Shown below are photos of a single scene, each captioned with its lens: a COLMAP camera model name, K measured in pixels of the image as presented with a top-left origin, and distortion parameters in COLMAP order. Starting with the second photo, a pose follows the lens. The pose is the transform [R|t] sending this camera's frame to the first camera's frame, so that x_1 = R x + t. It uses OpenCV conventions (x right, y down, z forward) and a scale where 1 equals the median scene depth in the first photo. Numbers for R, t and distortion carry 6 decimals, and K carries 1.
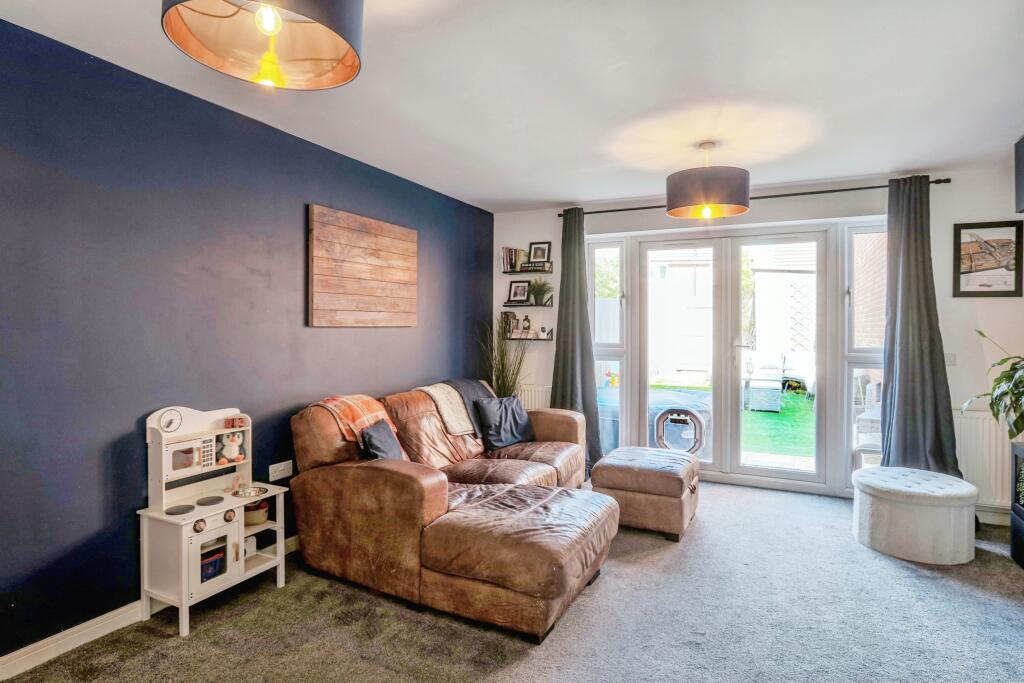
lens RADIAL K [[534.9, 0, 483.9], [0, 534.9, 322.9], [0, 0, 1]] dist [-0.015739, 0.001006]
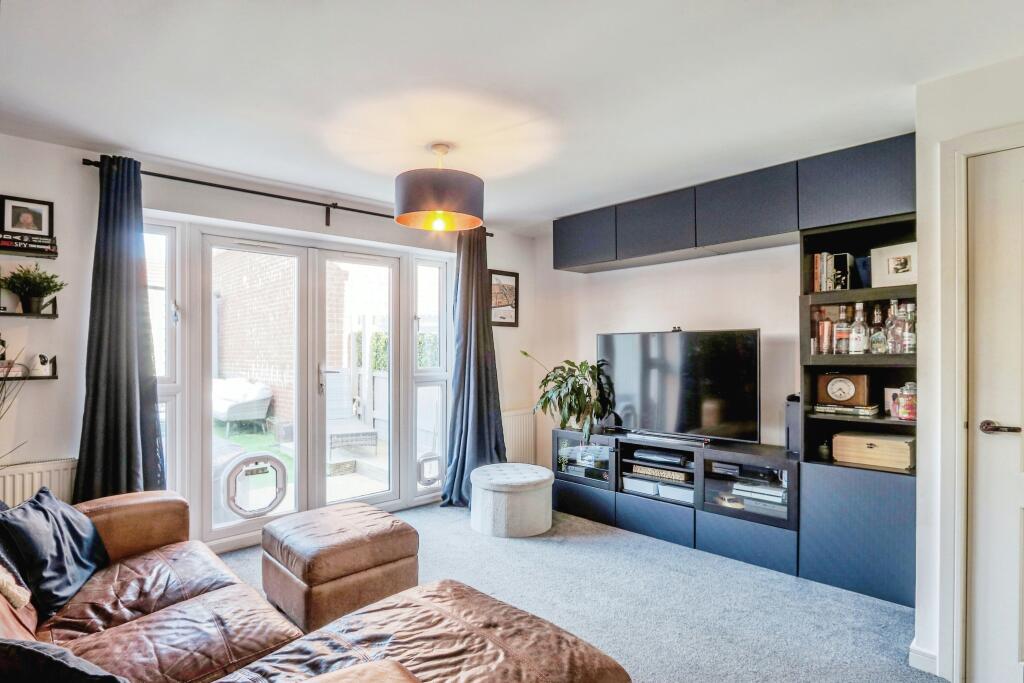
lens RADIAL K [[543.7, 0, 512.0], [0, 543.7, 341.5], [0, 0, 1]] dist [-0.025264, -0.000412]
pose [[0.328475, 0.004141, 0.944504, -0.276161], [0.001701, 0.999986, -0.004976, -0.002382], [-0.944511, 0.003241, 0.328463, 0.405586]]
